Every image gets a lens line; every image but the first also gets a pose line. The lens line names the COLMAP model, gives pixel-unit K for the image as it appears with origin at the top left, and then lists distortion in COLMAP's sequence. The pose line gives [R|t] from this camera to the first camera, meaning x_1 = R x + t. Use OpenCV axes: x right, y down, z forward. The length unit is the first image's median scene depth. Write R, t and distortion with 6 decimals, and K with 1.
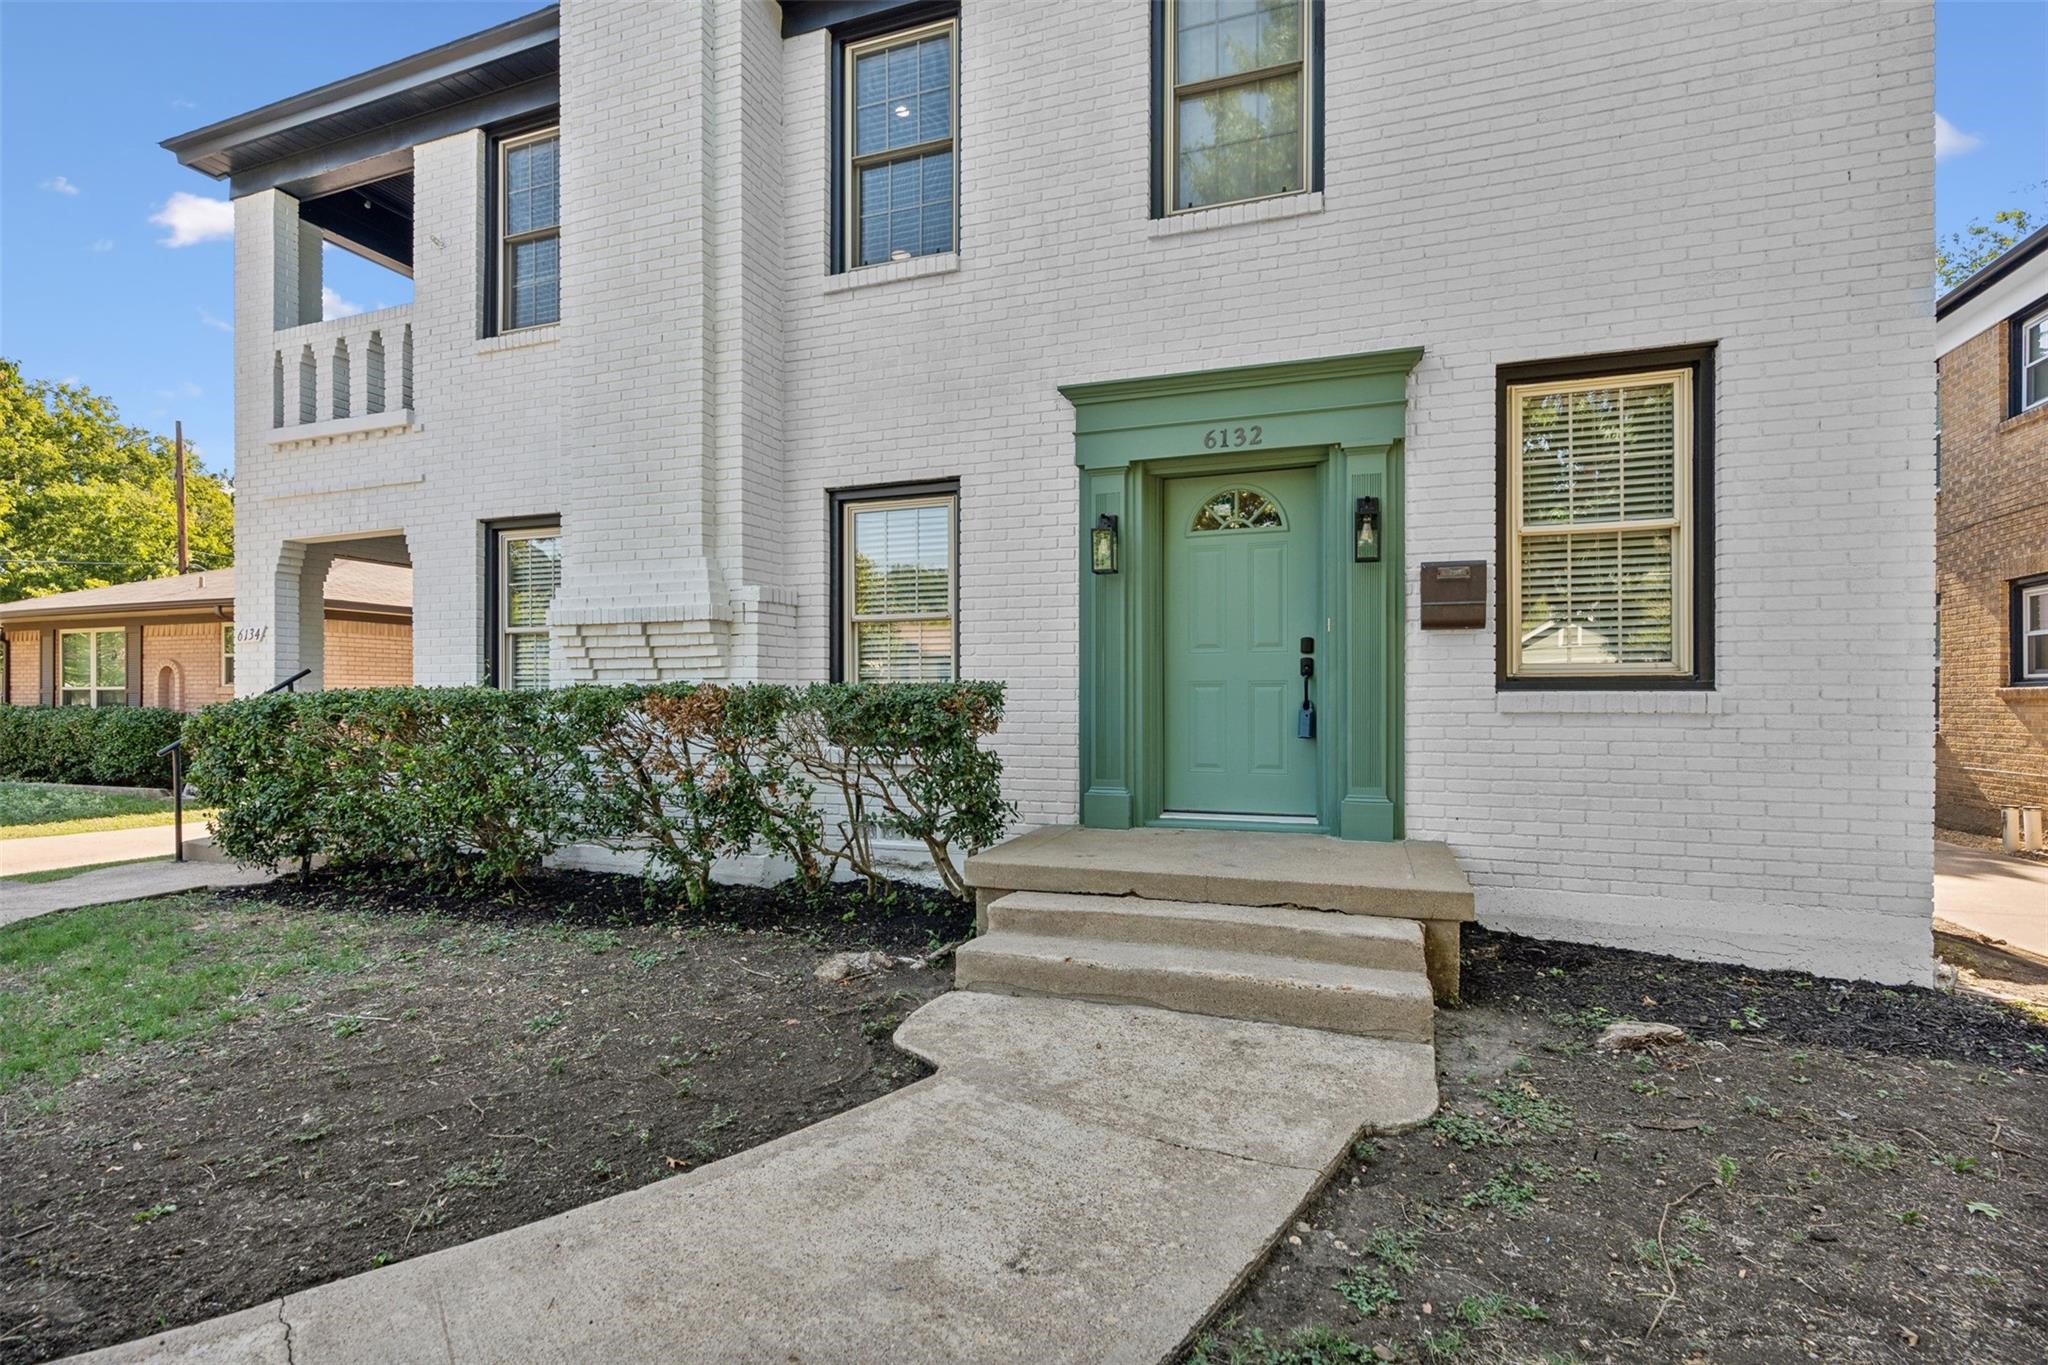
lens RADIAL K [[929.8, 0, 1011.0], [0, 929.8, 702.6], [0, 0, 1]] dist [-0.008883, 0.003680]
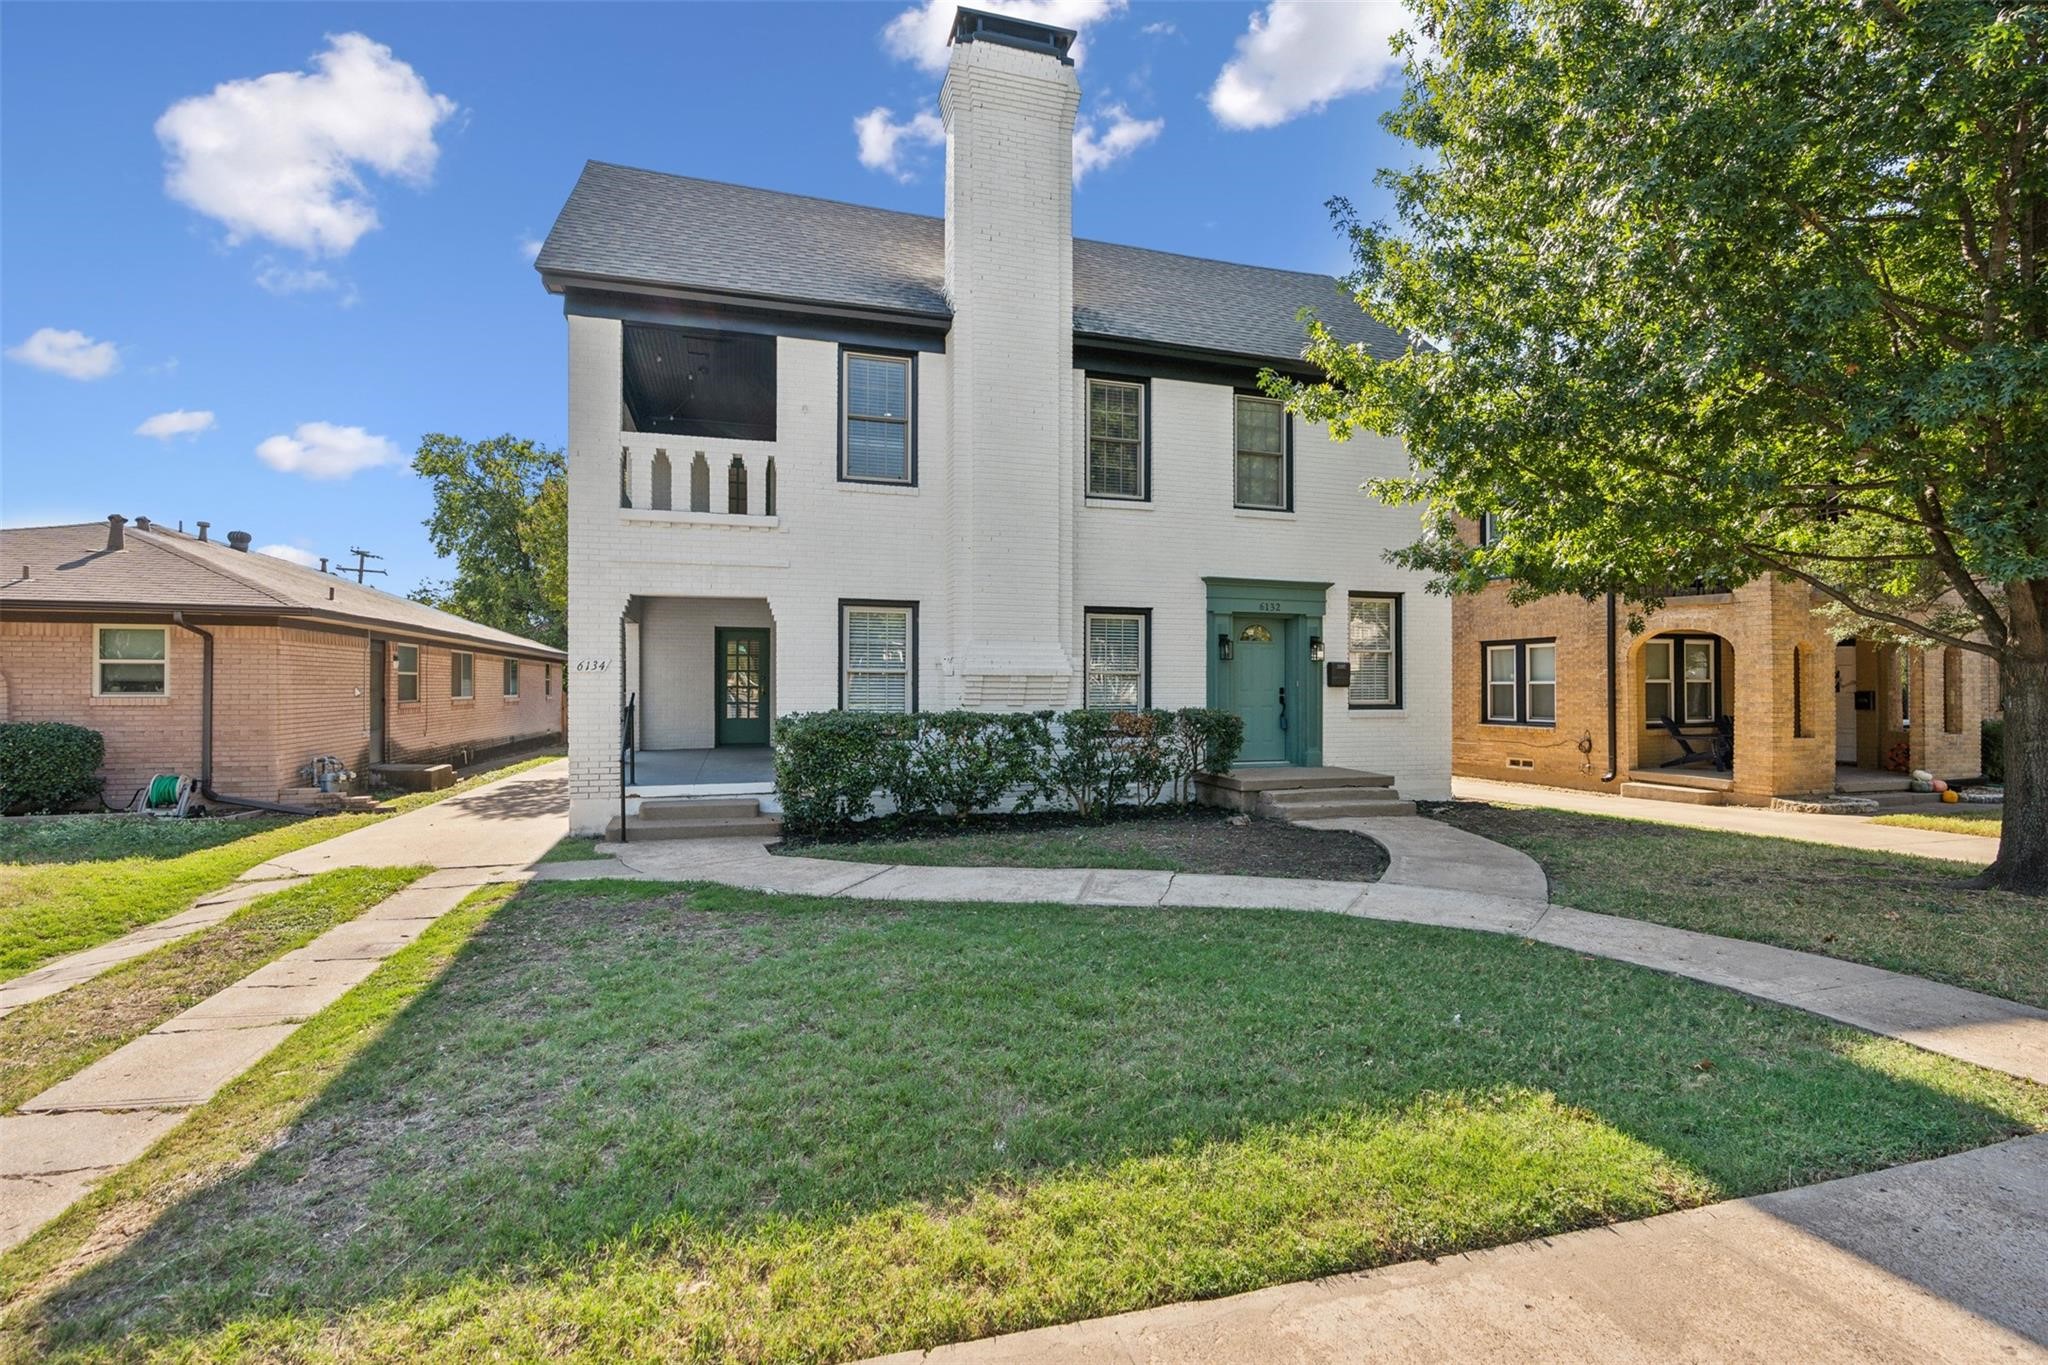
lens RADIAL K [[929.8, 0, 1006.7], [0, 929.8, 677.4], [0, 0, 1]] dist [-0.008883, 0.003680]
pose [[0.806770, 0.009152, 0.590794, -1.678375], [-0.000945, 0.999899, -0.014198, -0.059872], [-0.590864, 0.010896, 0.806697, -0.539457]]
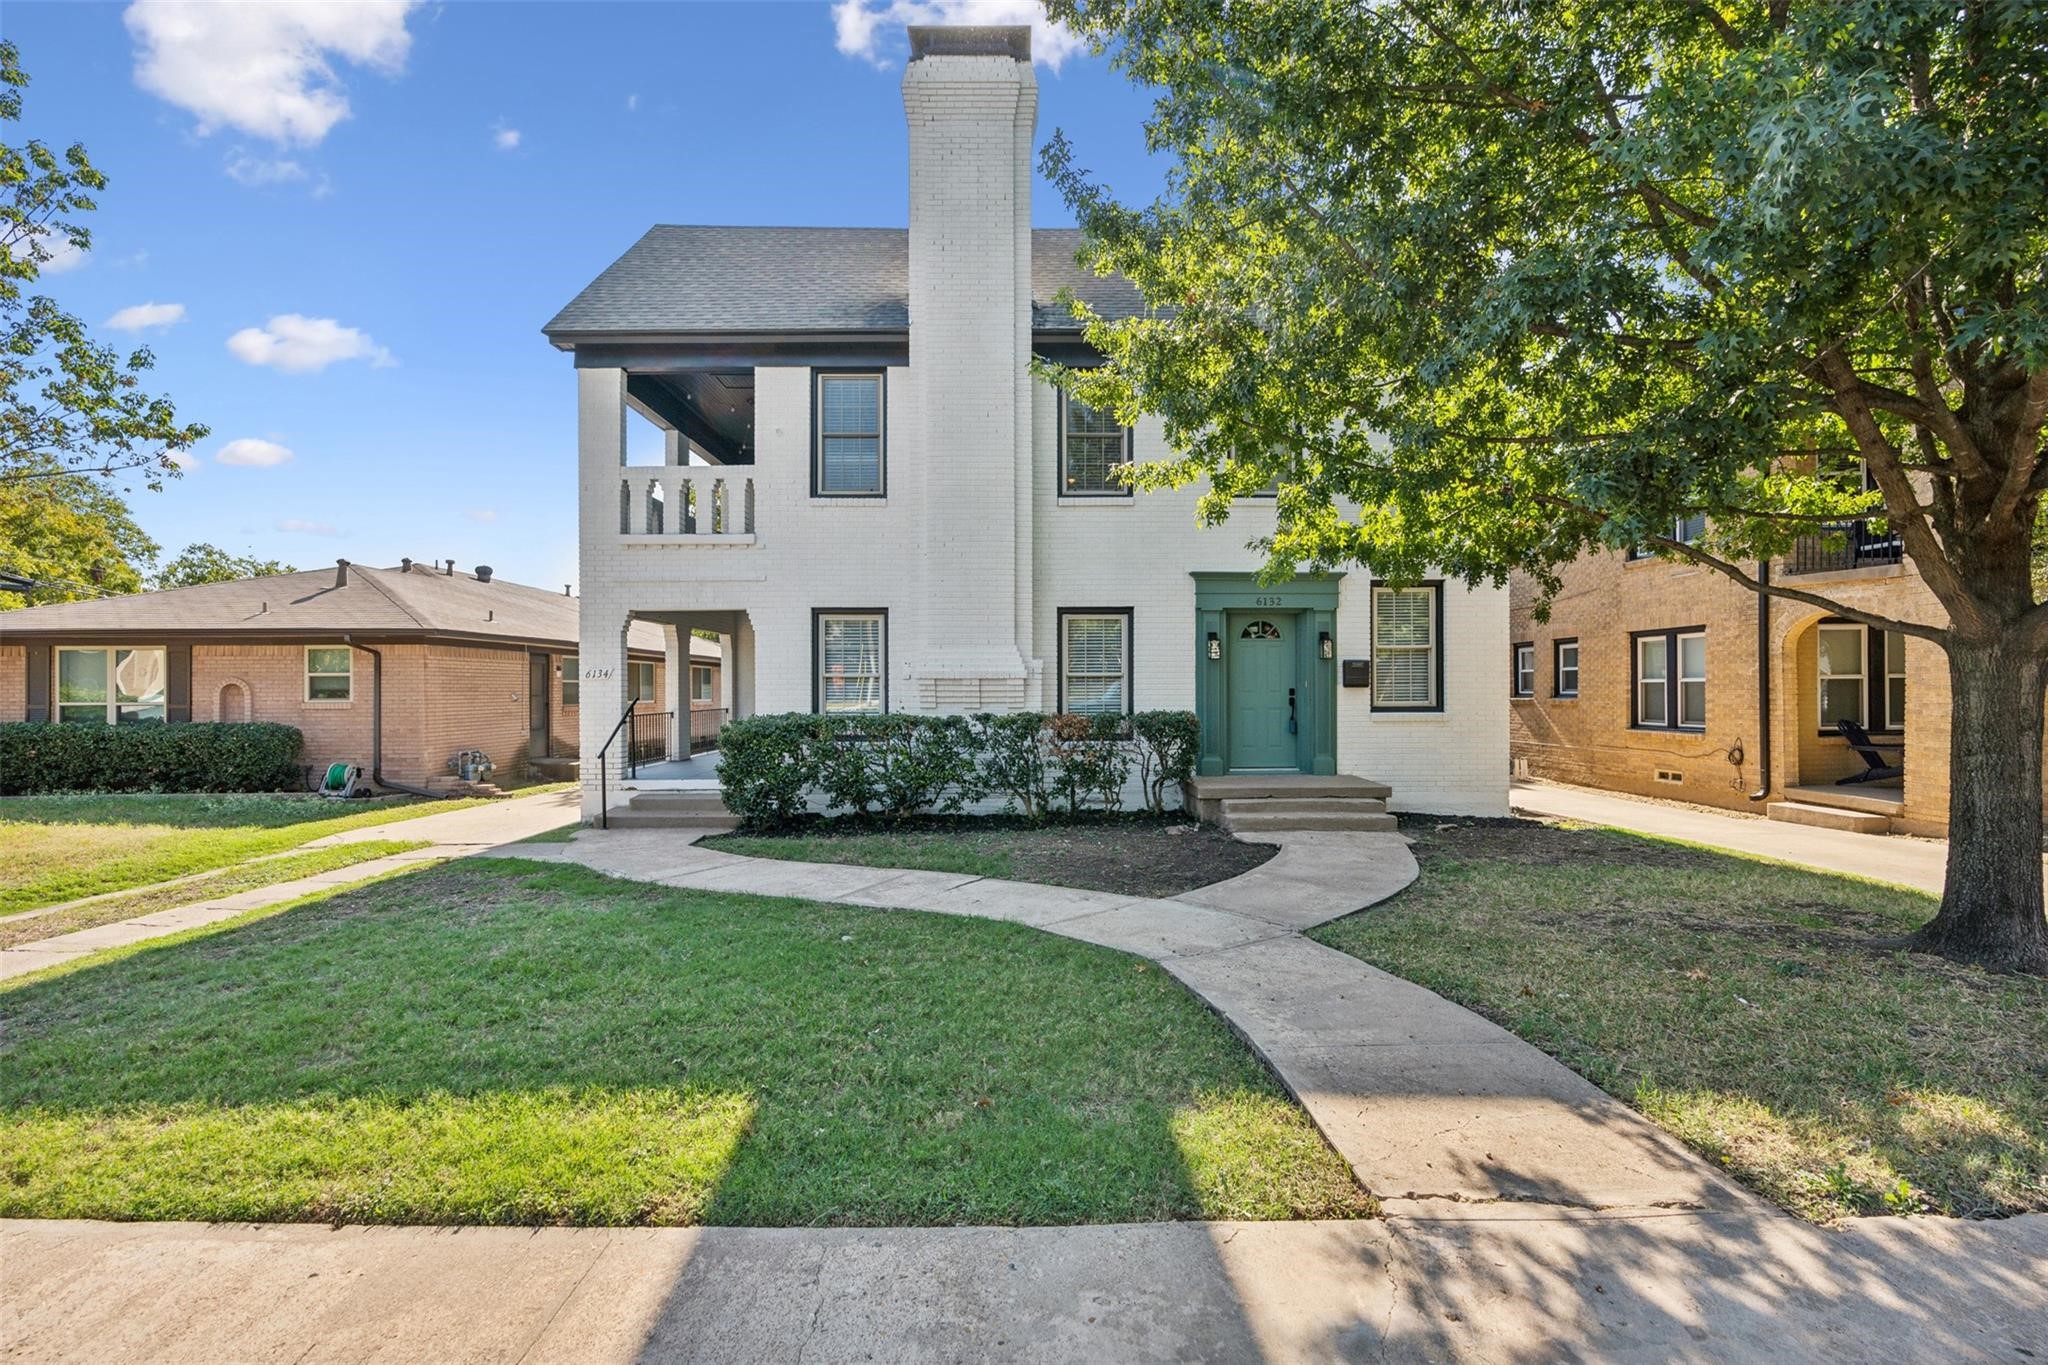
lens RADIAL K [[929.8, 0, 1009.4], [0, 929.8, 685.2], [0, 0, 1]] dist [-0.008883, 0.003680]
pose [[0.940460, -0.001338, 0.339901, -1.071412], [0.004742, 0.999947, -0.009185, -0.058960], [-0.339870, 0.010250, 0.940416, -0.874490]]
